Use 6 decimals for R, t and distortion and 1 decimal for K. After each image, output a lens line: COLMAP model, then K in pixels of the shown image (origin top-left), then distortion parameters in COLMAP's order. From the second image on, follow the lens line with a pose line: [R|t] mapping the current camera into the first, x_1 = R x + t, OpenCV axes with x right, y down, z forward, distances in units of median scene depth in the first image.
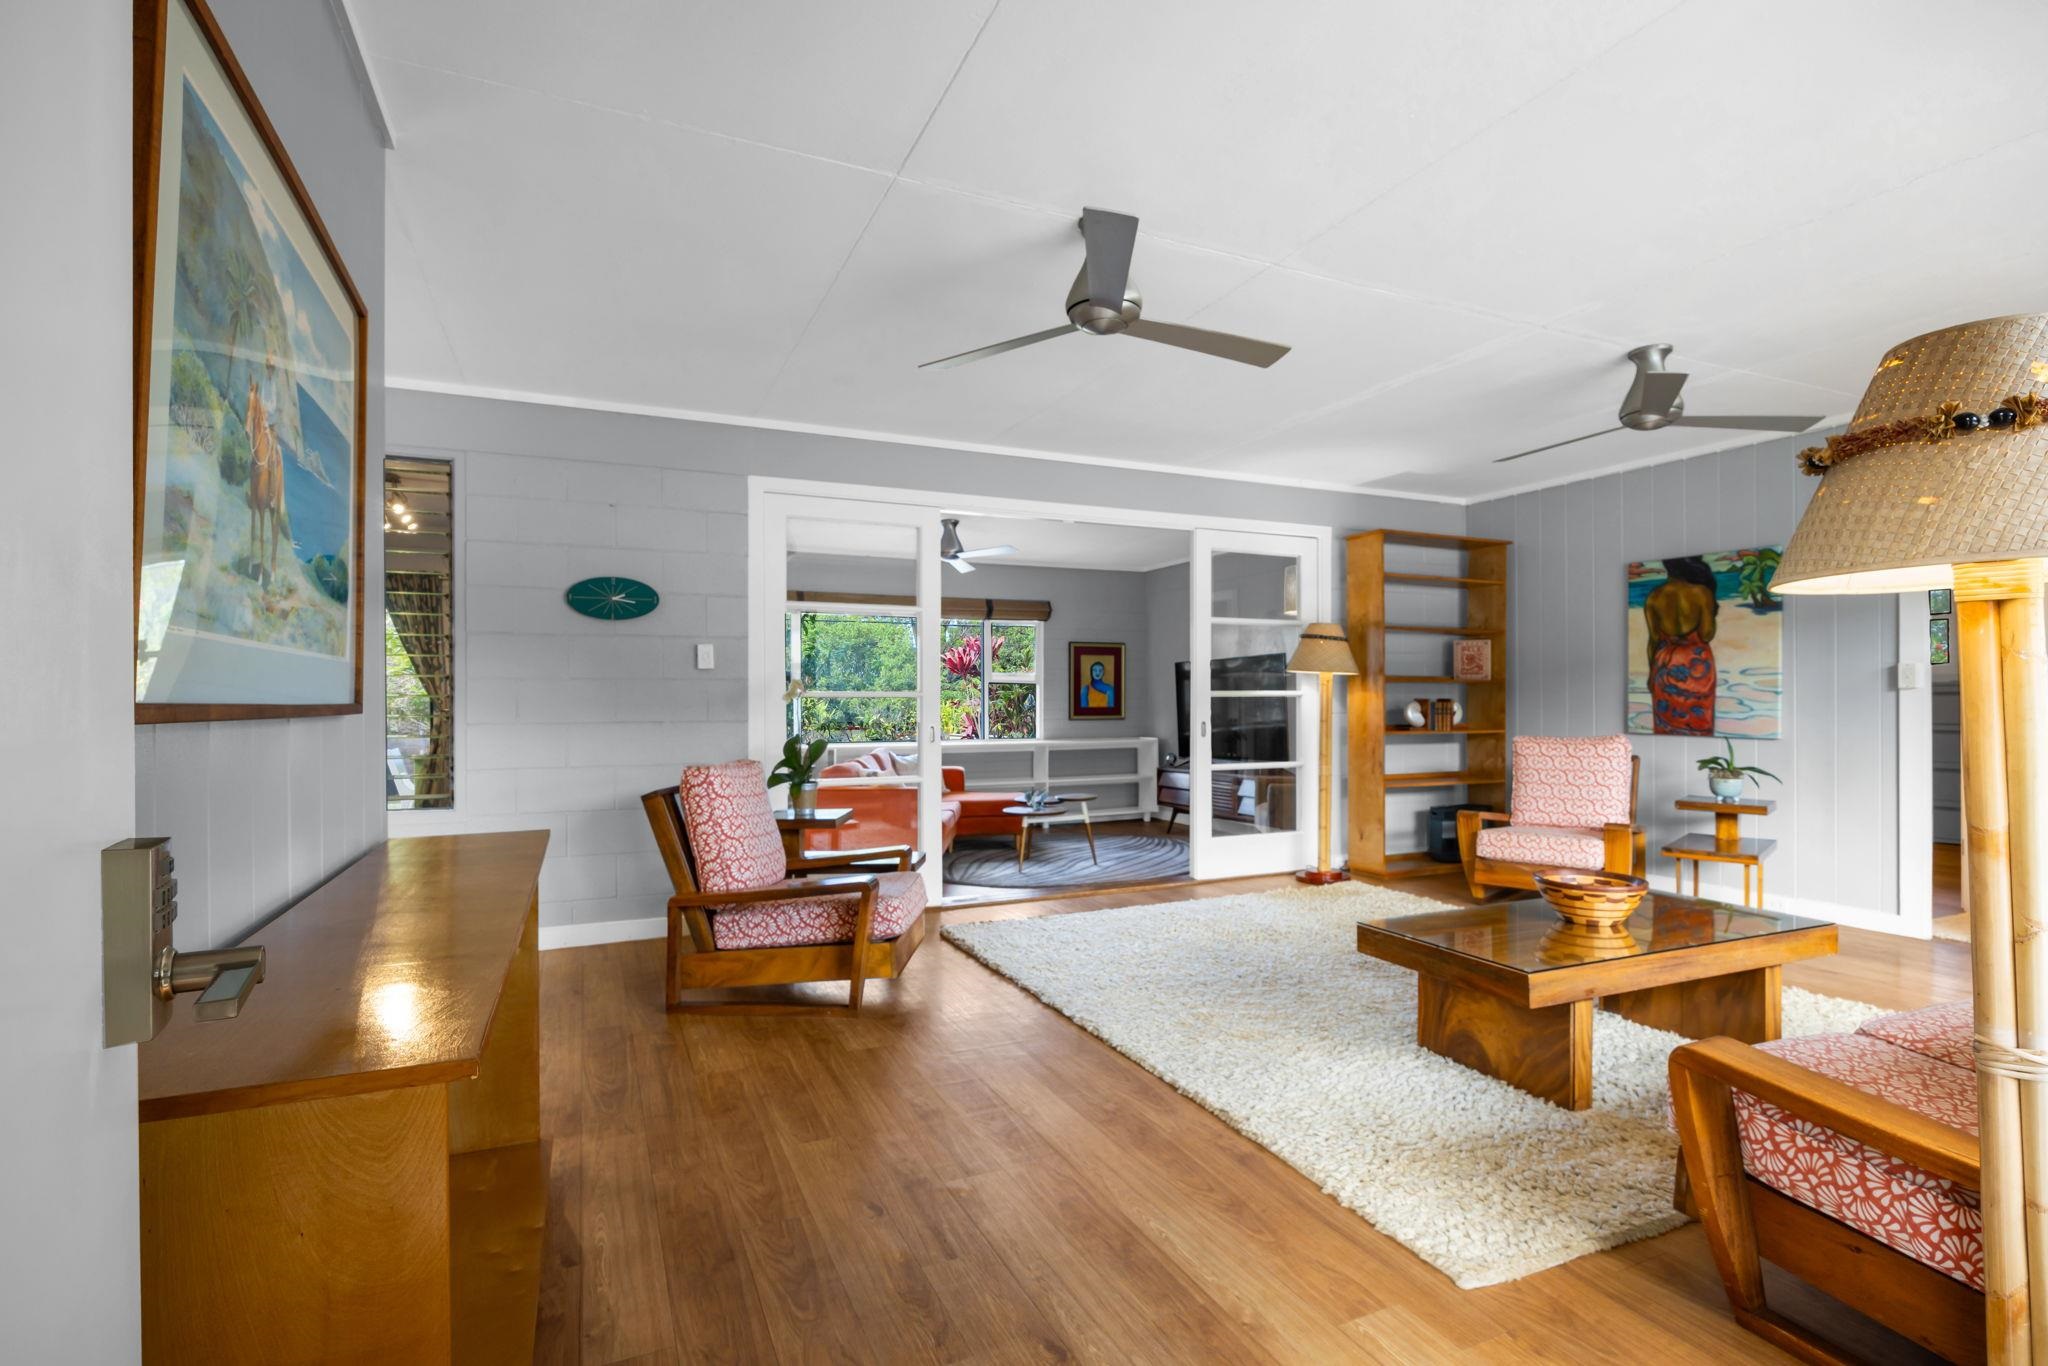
lens RADIAL K [[960.7, 0, 1024.6], [0, 960.7, 686.6], [0, 0, 1]] dist [-0.008088, 0.000736]
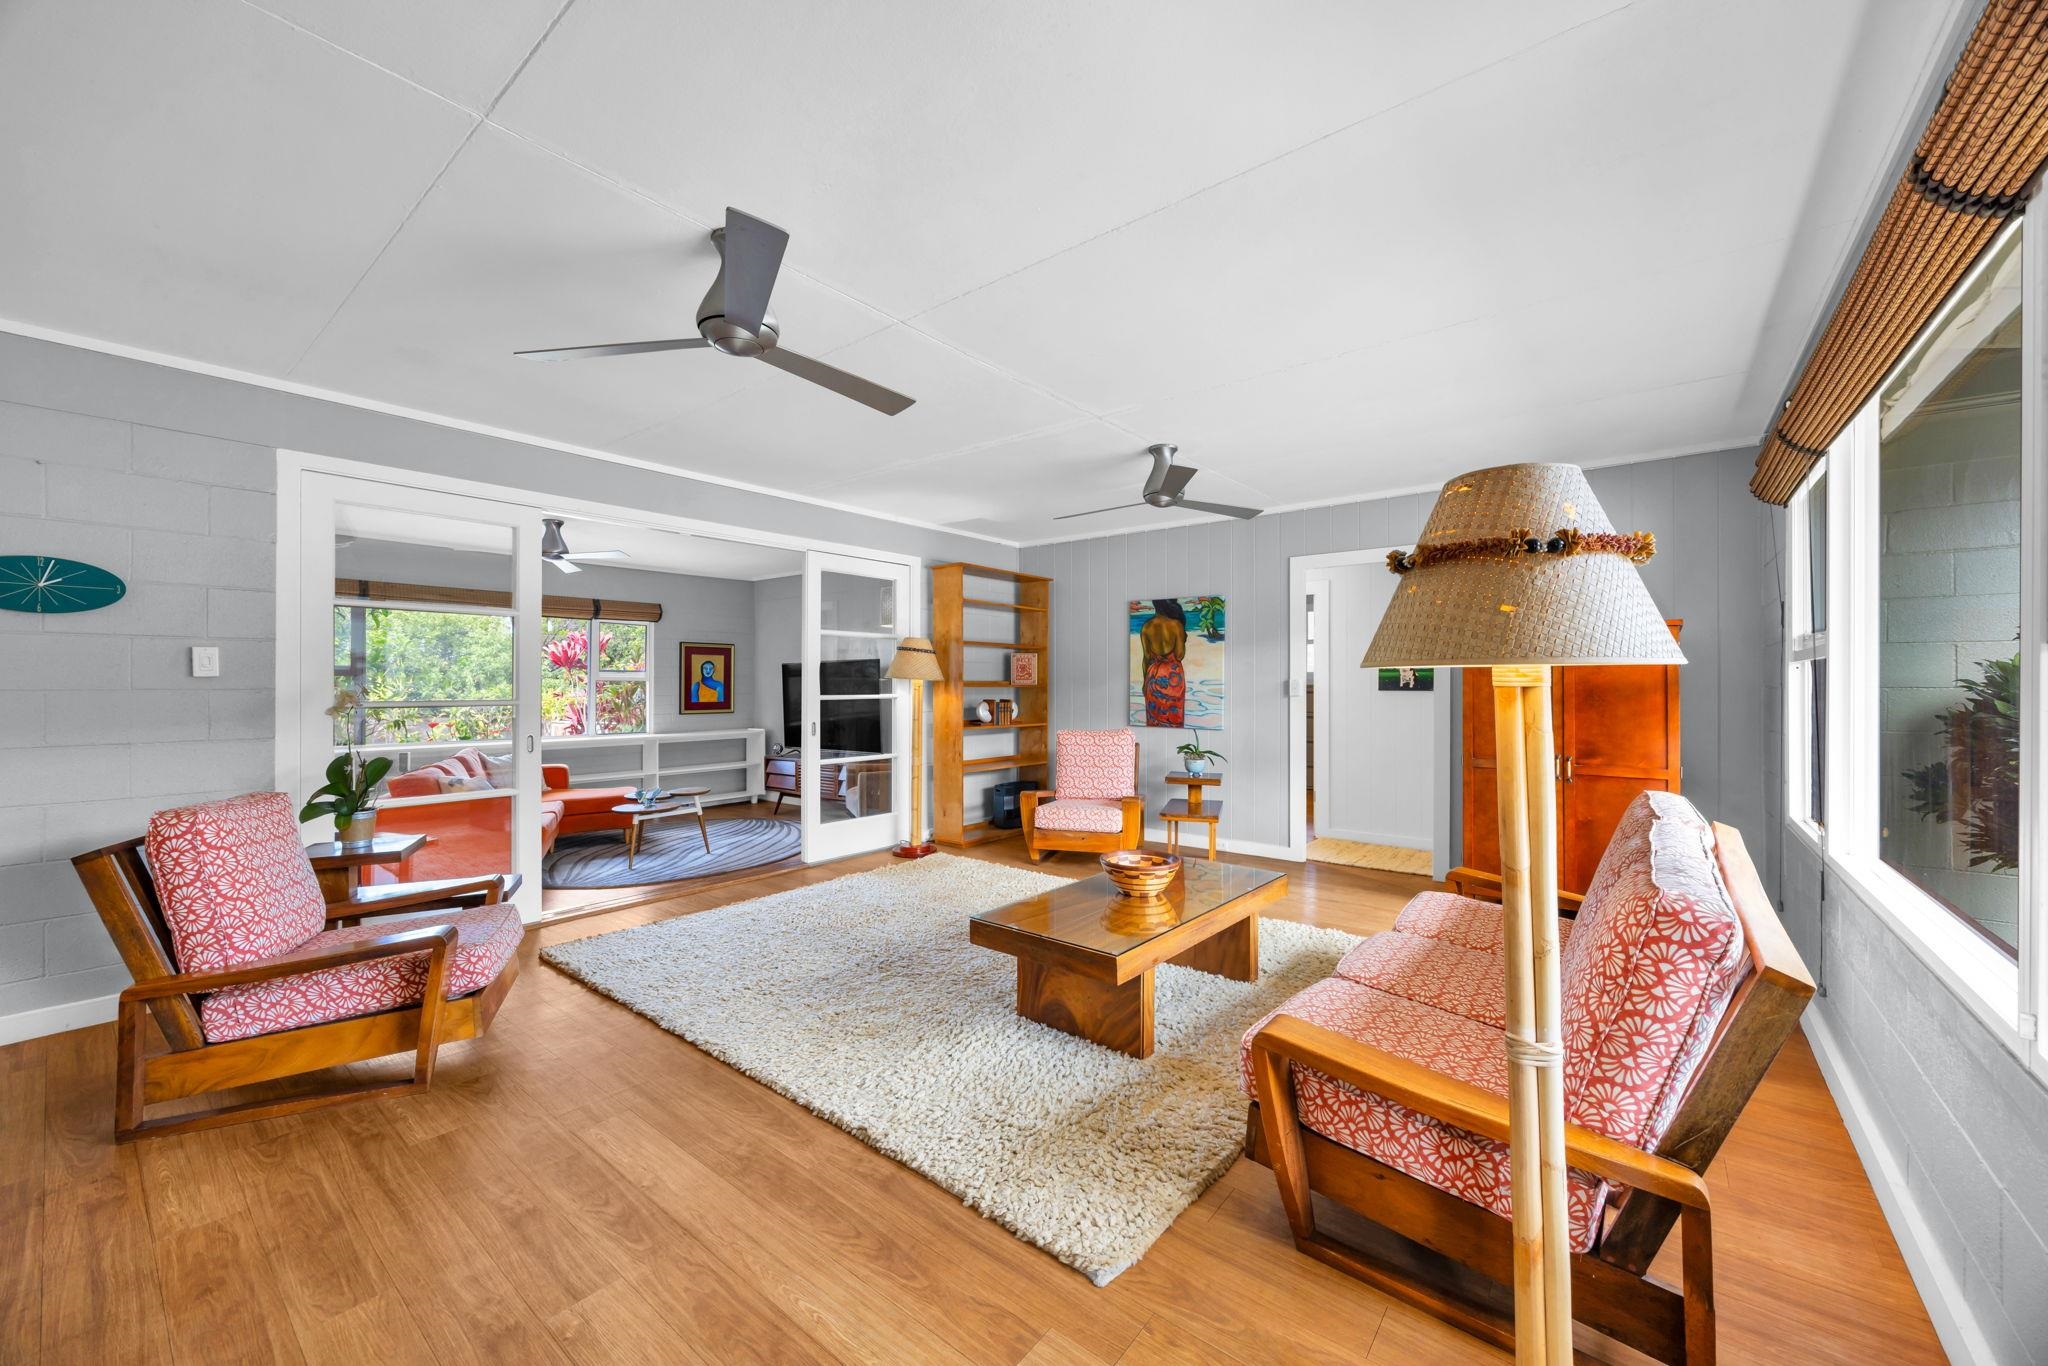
lens RADIAL K [[773.7, 0, 1022.1], [0, 773.7, 677.4], [0, 0, 1]] dist [-0.001469, -0.000278]
pose [[0.891757, 0.005429, 0.452482, -0.012158], [-0.007531, 0.999968, 0.002846, -0.034627], [-0.452452, -0.005946, 0.891769, 0.133185]]
